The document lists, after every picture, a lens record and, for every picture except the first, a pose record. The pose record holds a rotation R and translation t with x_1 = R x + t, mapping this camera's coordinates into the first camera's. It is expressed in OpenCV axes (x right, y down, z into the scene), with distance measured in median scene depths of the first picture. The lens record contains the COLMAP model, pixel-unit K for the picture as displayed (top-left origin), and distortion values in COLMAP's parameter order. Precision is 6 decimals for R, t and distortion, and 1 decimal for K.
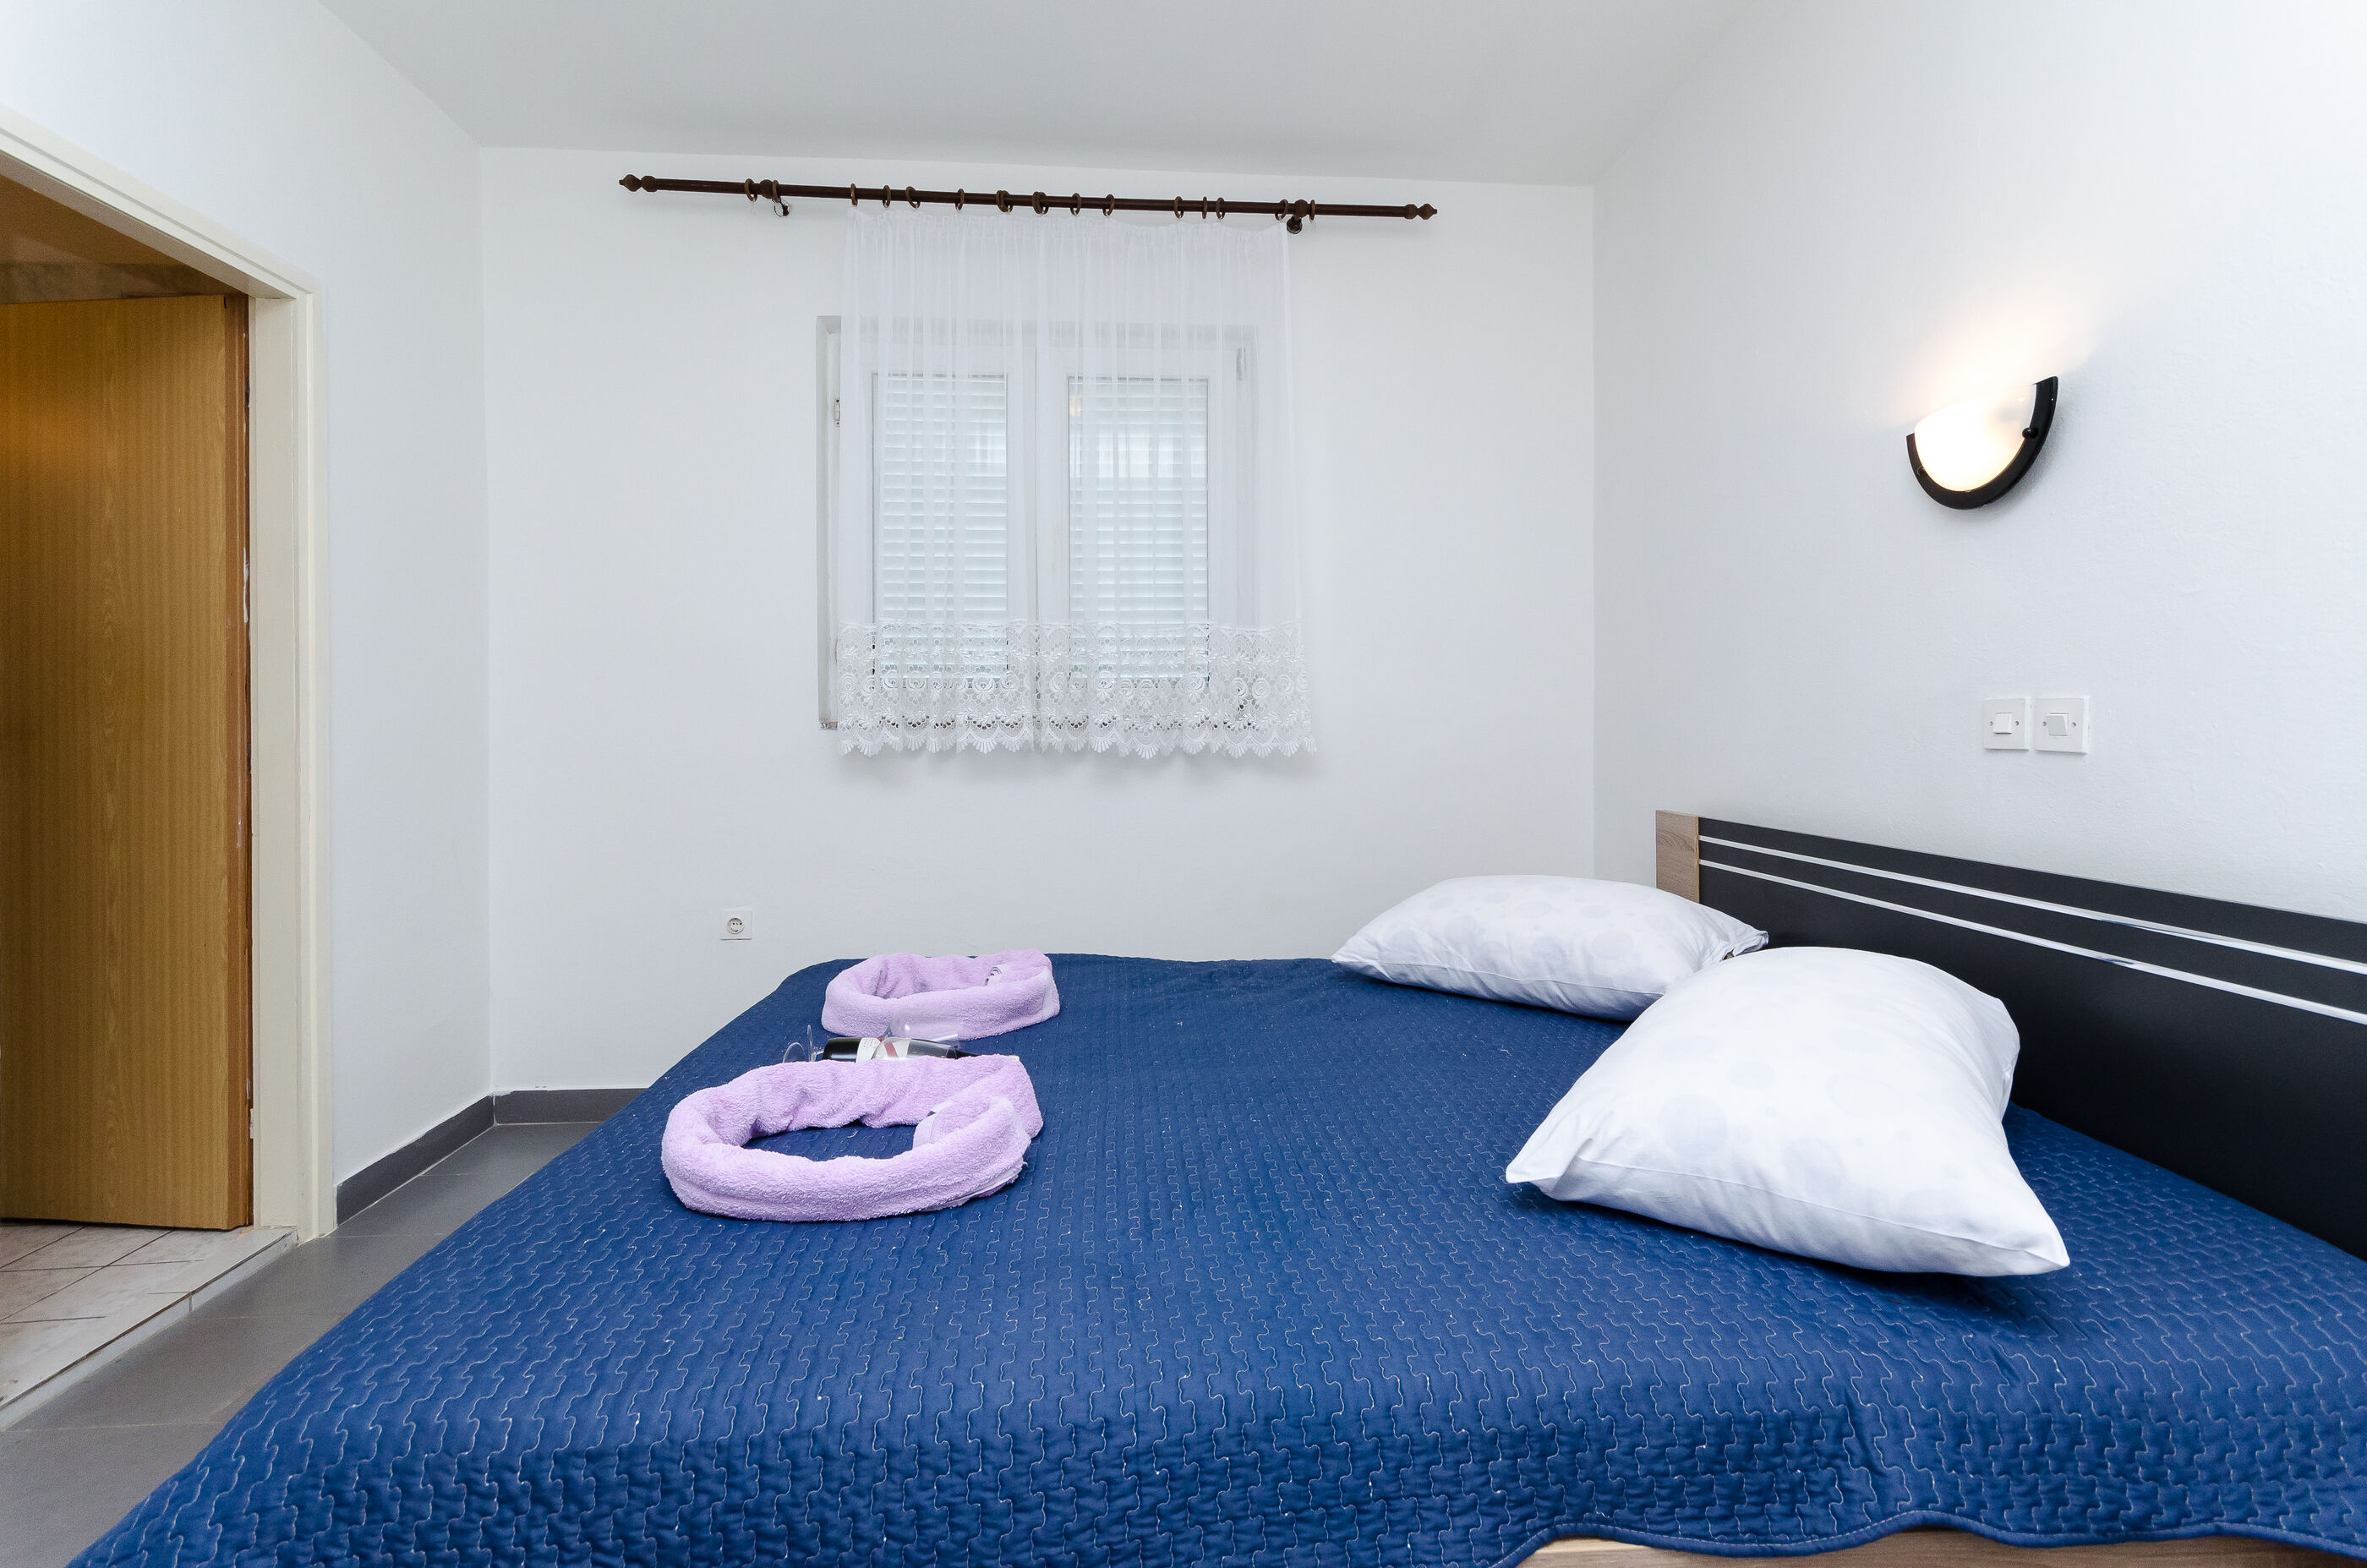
lens RADIAL K [[1047.3, 0, 1205.1], [0, 1047.3, 720.6], [0, 0, 1]] dist [0.011774, -0.000514]
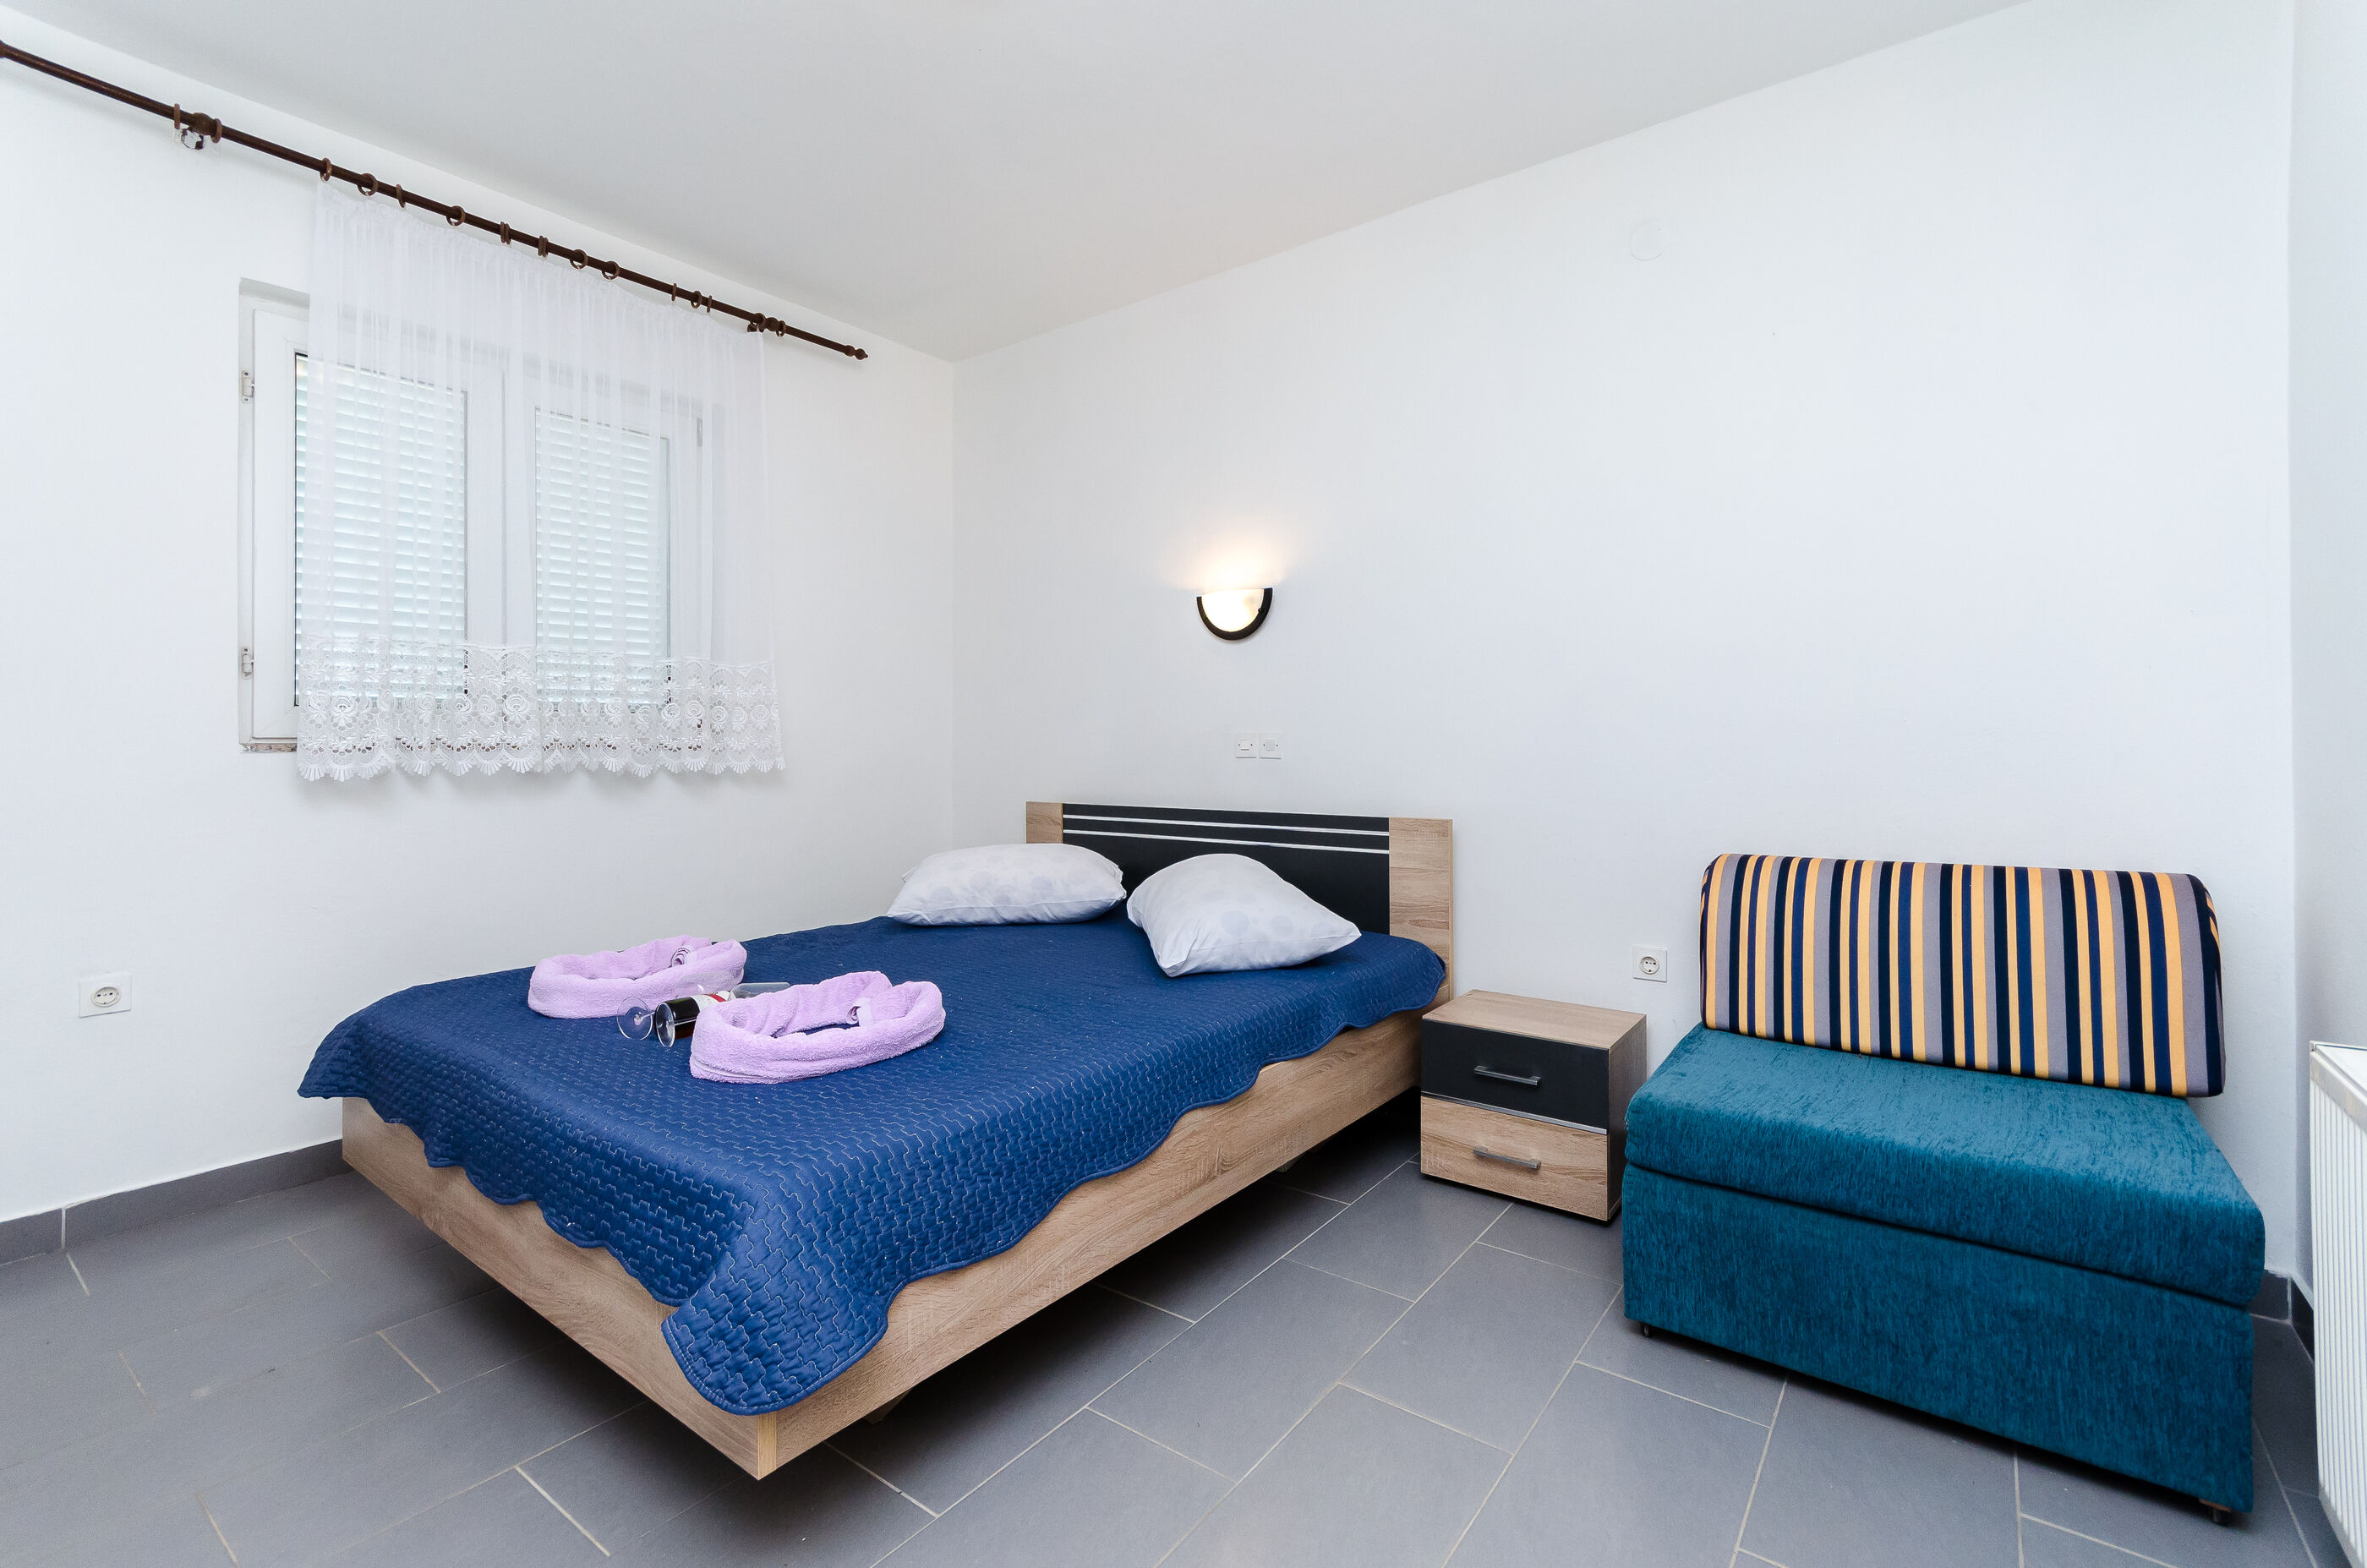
lens RADIAL K [[1047.3, 0, 1164.1], [0, 1047.3, 734.7], [0, 0, 1]] dist [0.011774, -0.000514]
pose [[0.665907, 0.006312, 0.746008, -0.631381], [-0.000576, 0.999968, -0.007947, -0.000715], [-0.746034, 0.004862, 0.665890, -0.185928]]
